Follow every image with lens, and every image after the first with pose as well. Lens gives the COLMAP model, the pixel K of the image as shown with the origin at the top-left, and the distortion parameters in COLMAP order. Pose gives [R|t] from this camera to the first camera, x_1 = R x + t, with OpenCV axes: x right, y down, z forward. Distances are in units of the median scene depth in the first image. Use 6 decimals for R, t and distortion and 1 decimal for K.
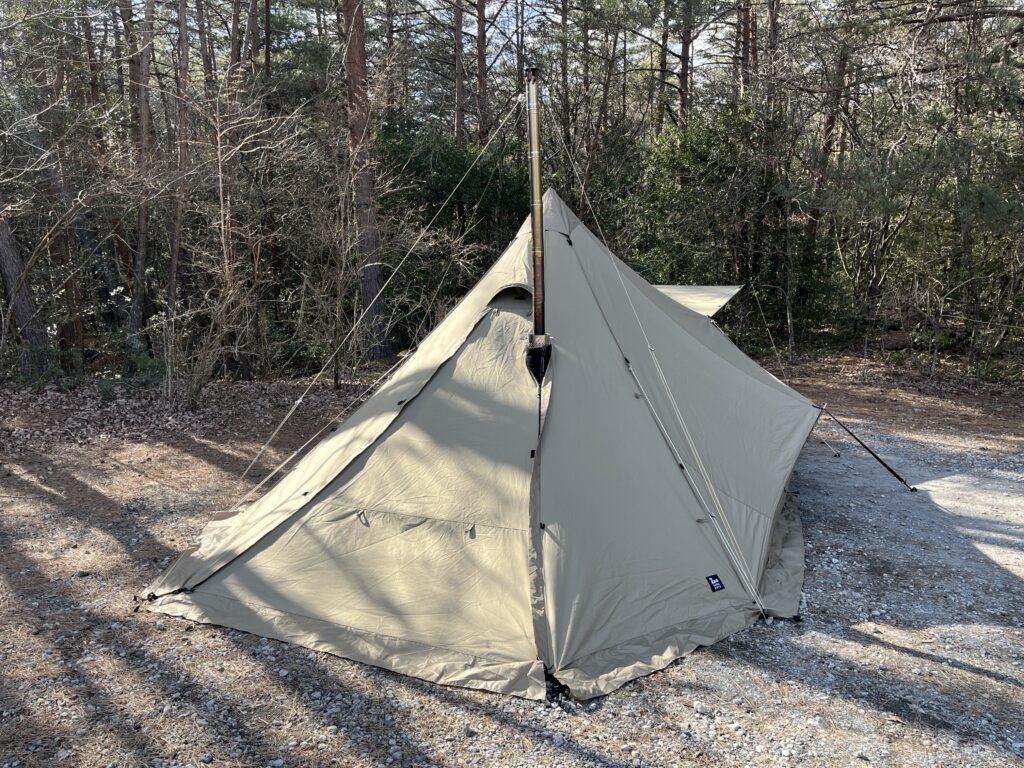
lens RADIAL K [[779.0, 0, 513.2], [0, 779.0, 382.0], [0, 0, 1]] dist [0.038121, -0.078524]
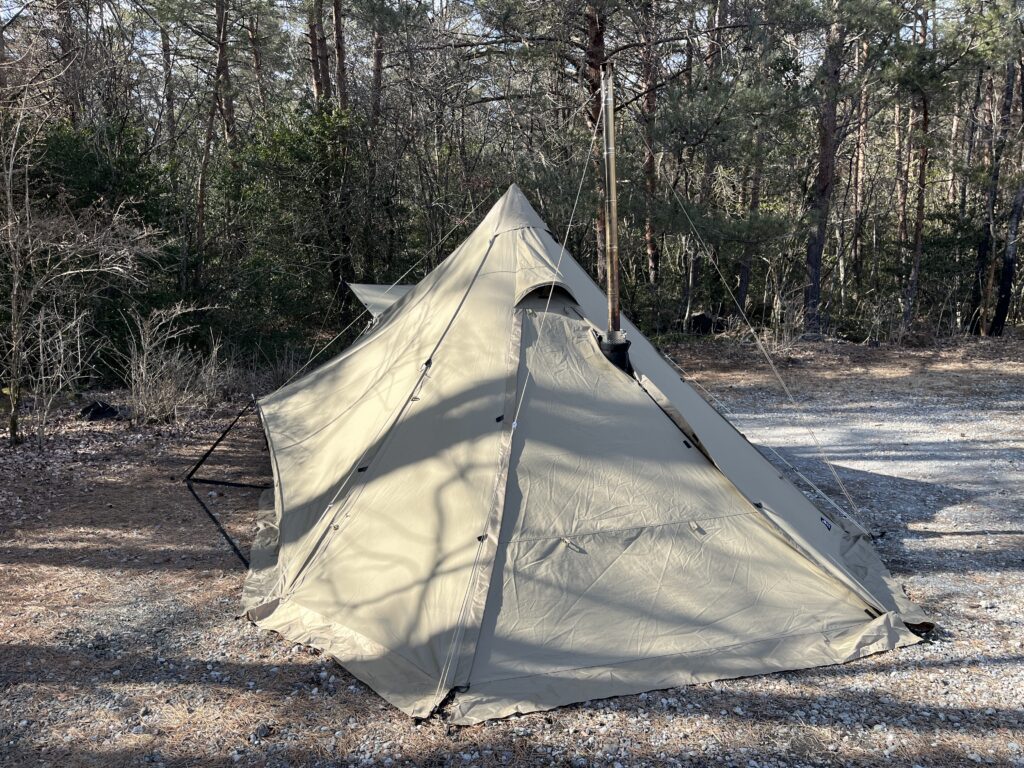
lens RADIAL K [[779.0, 0, 514.2], [0, 779.0, 386.7], [0, 0, 1]] dist [0.038121, -0.078524]
pose [[0.761529, -0.104632, 0.639629, -0.813796], [0.103484, 0.993852, 0.039370, -0.049632], [-0.639816, 0.036210, 0.767675, 0.362826]]
